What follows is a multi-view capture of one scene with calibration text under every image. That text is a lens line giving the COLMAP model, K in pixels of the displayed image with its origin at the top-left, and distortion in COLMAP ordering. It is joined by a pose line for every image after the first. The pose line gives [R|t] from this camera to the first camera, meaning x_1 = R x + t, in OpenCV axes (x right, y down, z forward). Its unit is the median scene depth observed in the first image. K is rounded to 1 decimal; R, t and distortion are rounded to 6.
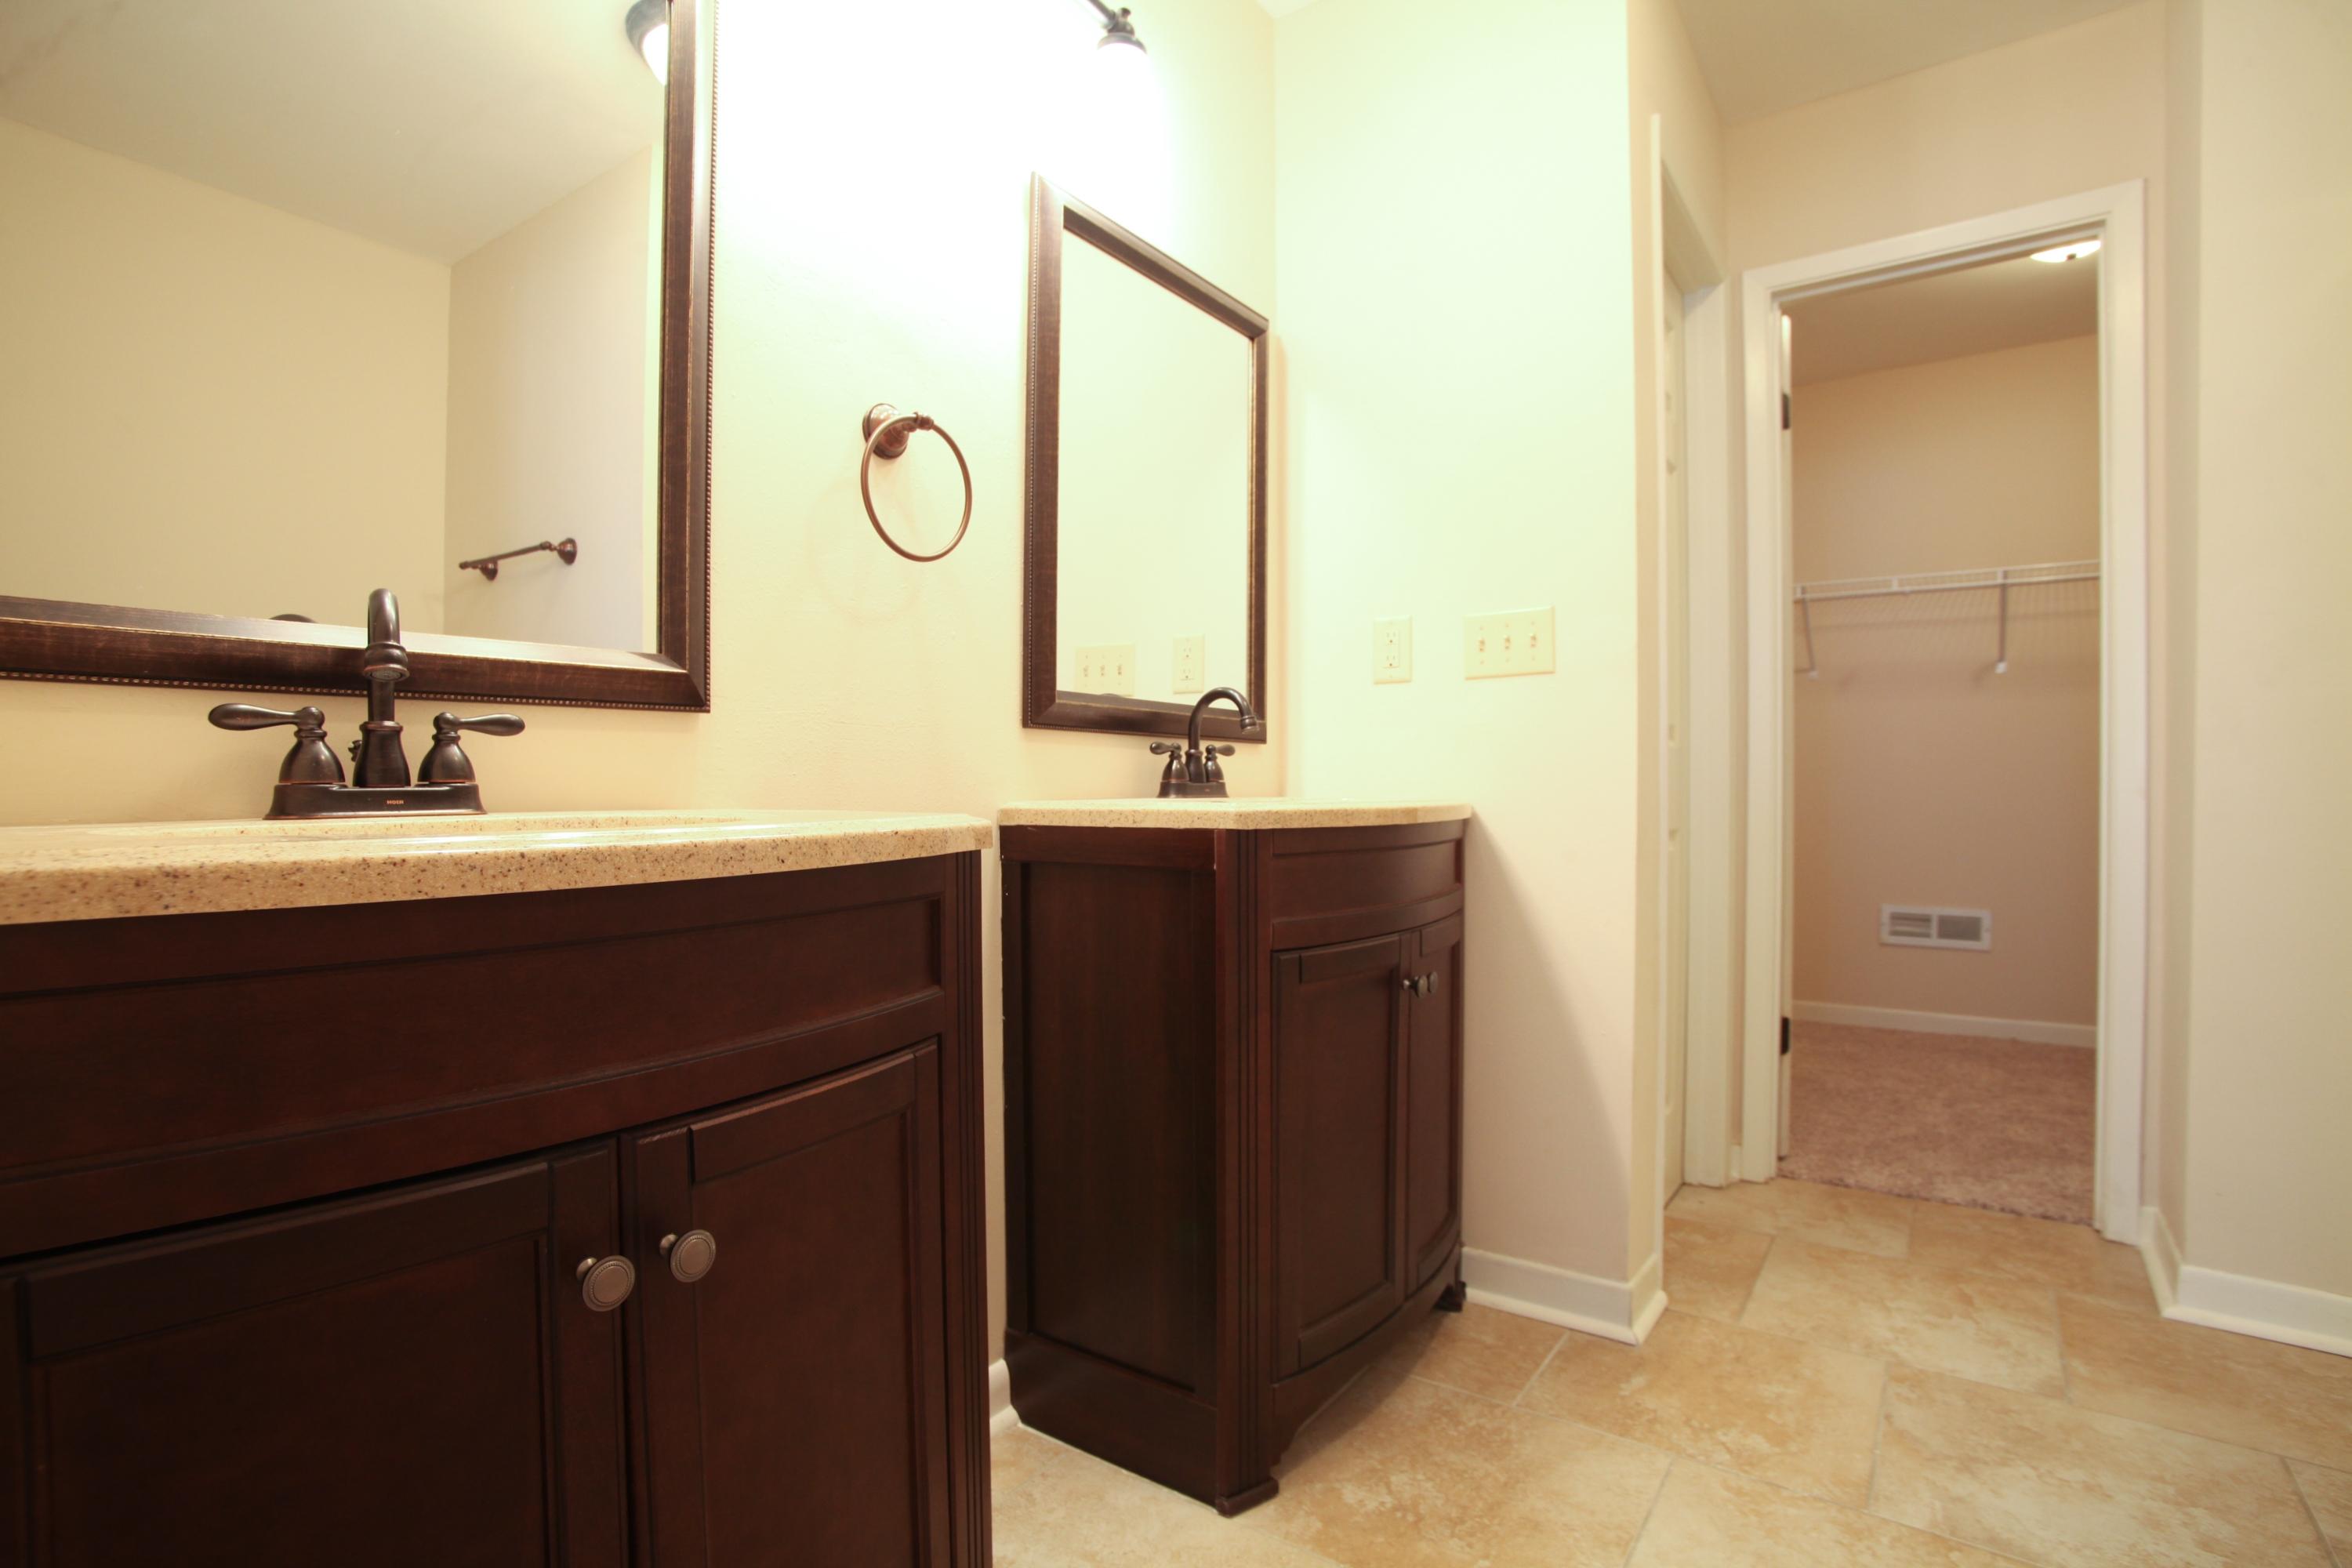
lens RADIAL K [[1149.1, 0, 1167.8], [0, 1149.1, 800.4], [0, 0, 1]] dist [-0.086954, 0.037191]
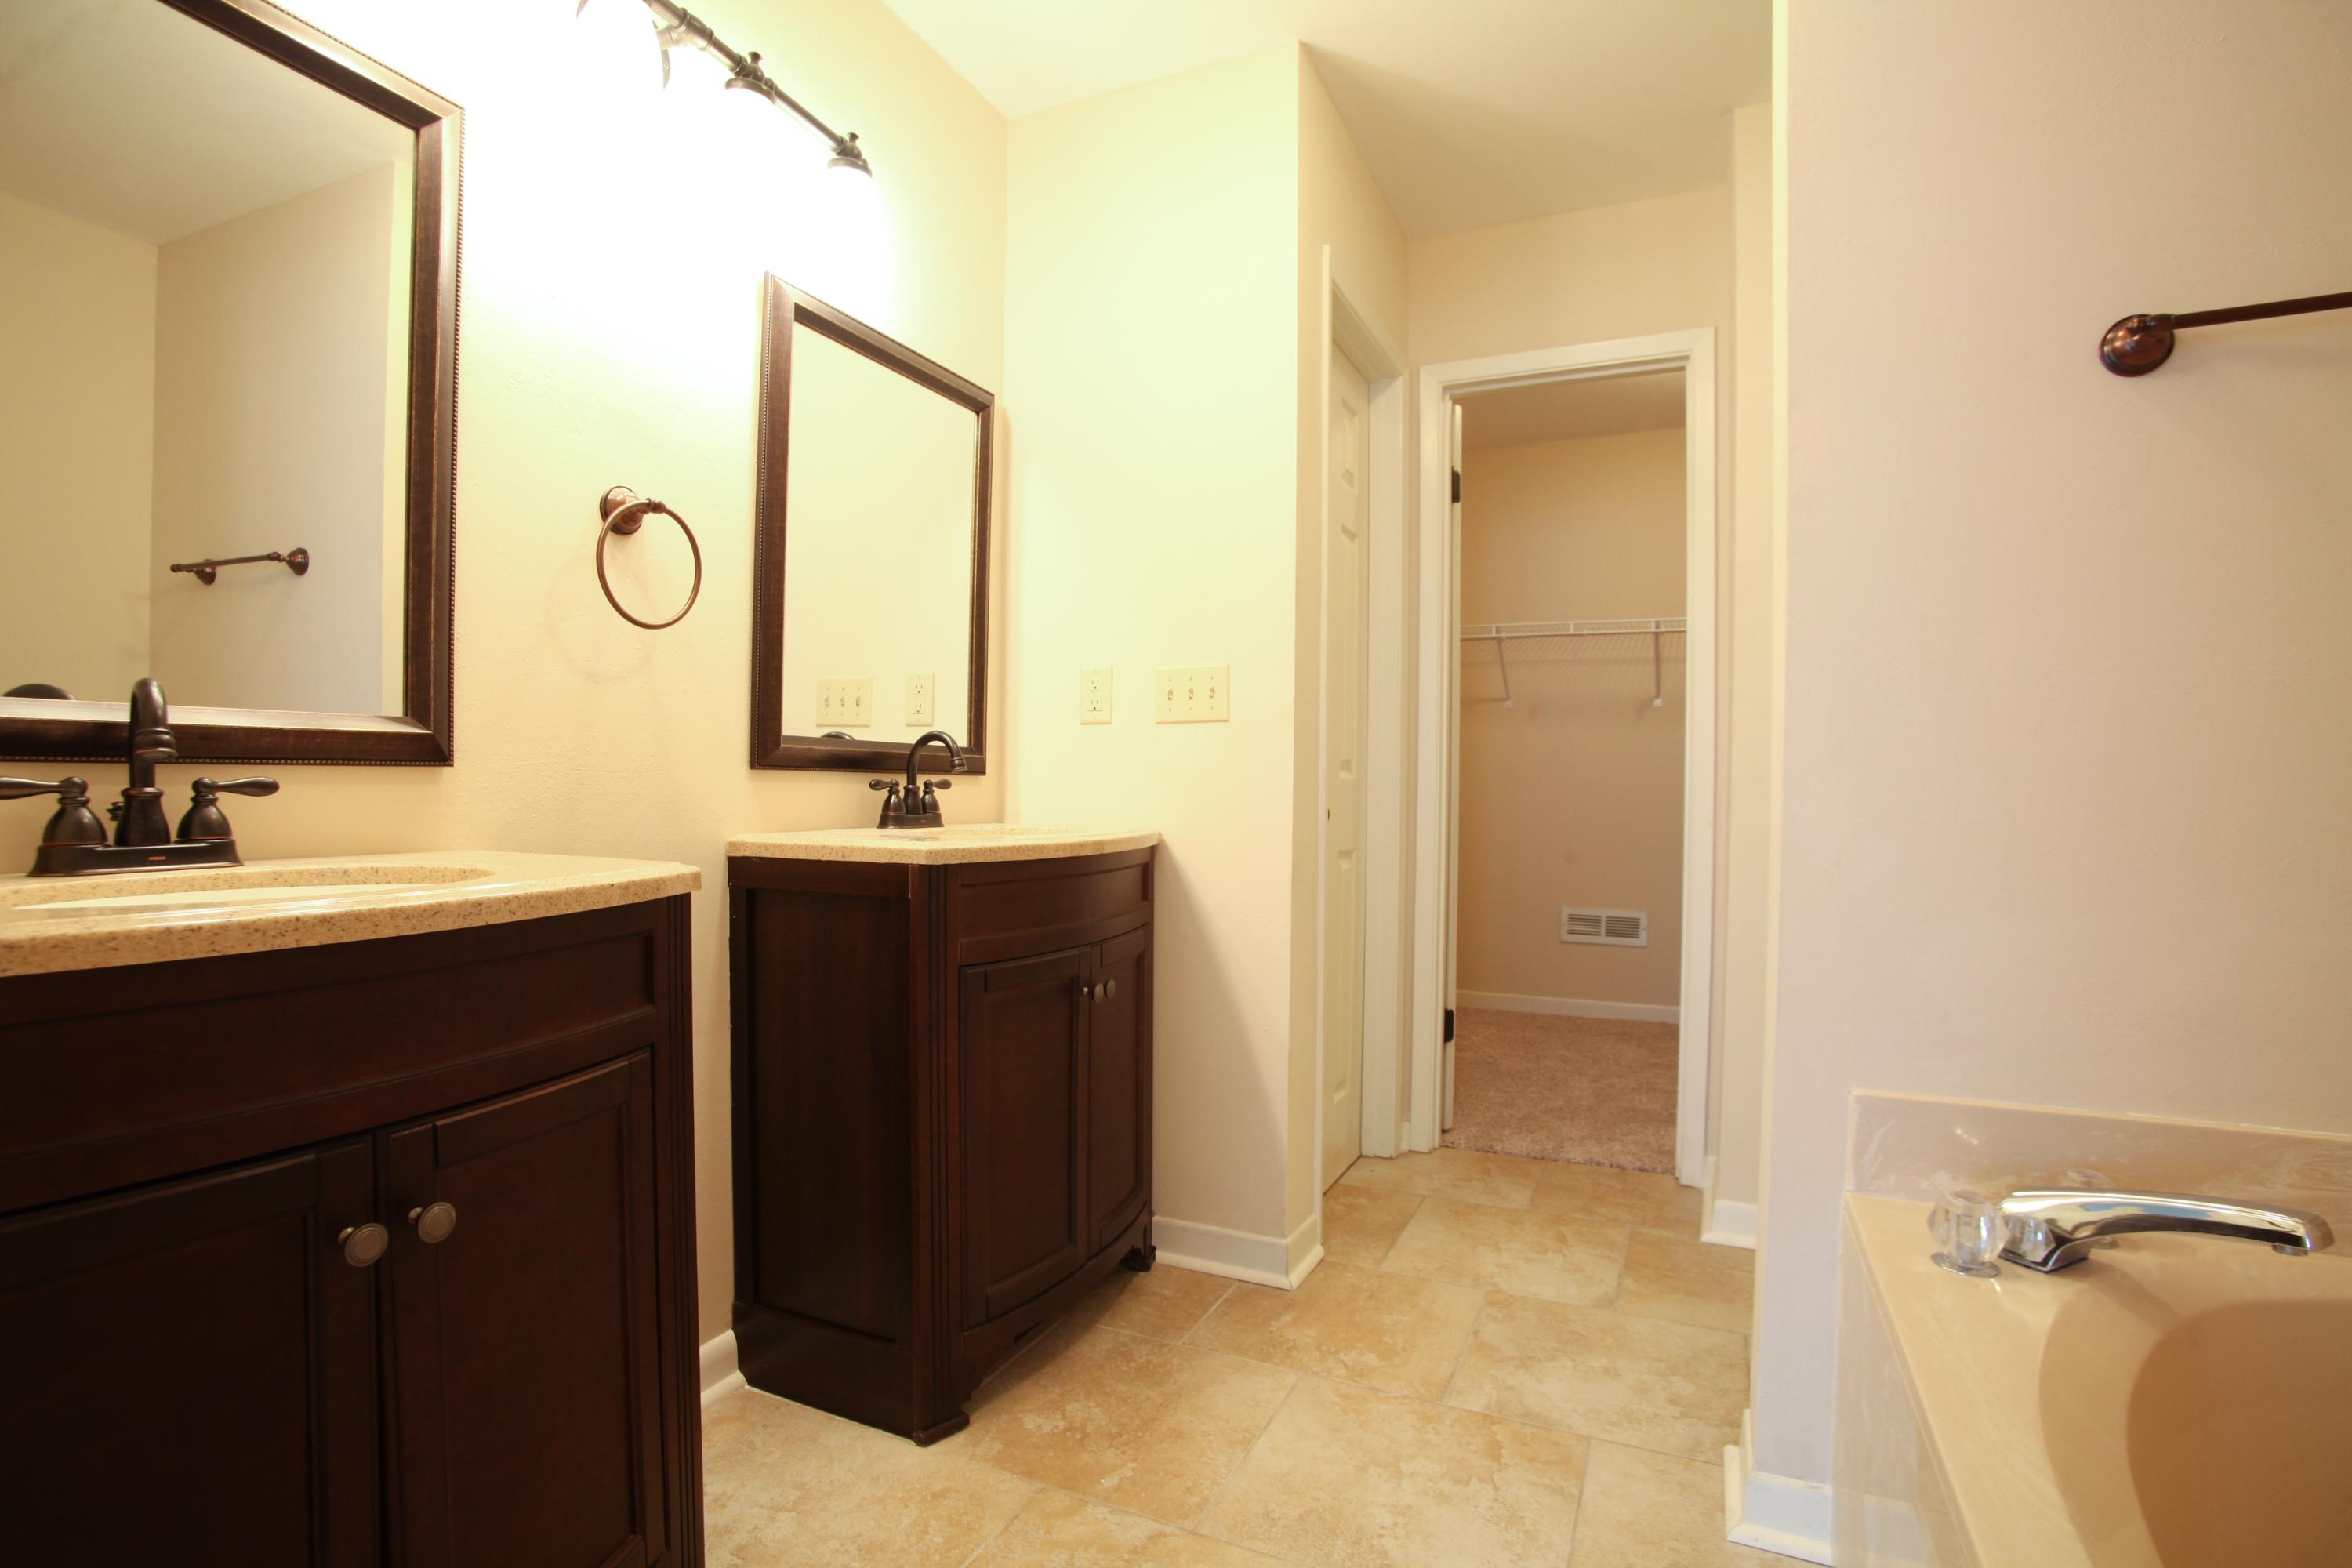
lens RADIAL K [[1149.1, 0, 1167.8], [0, 1149.1, 800.4], [0, 0, 1]] dist [-0.086954, 0.037191]
pose [[0.982642, 0.008292, 0.185329, 0.073952], [-0.008957, 0.999956, 0.002750, -0.041186], [-0.185298, -0.004362, 0.982673, -0.183272]]
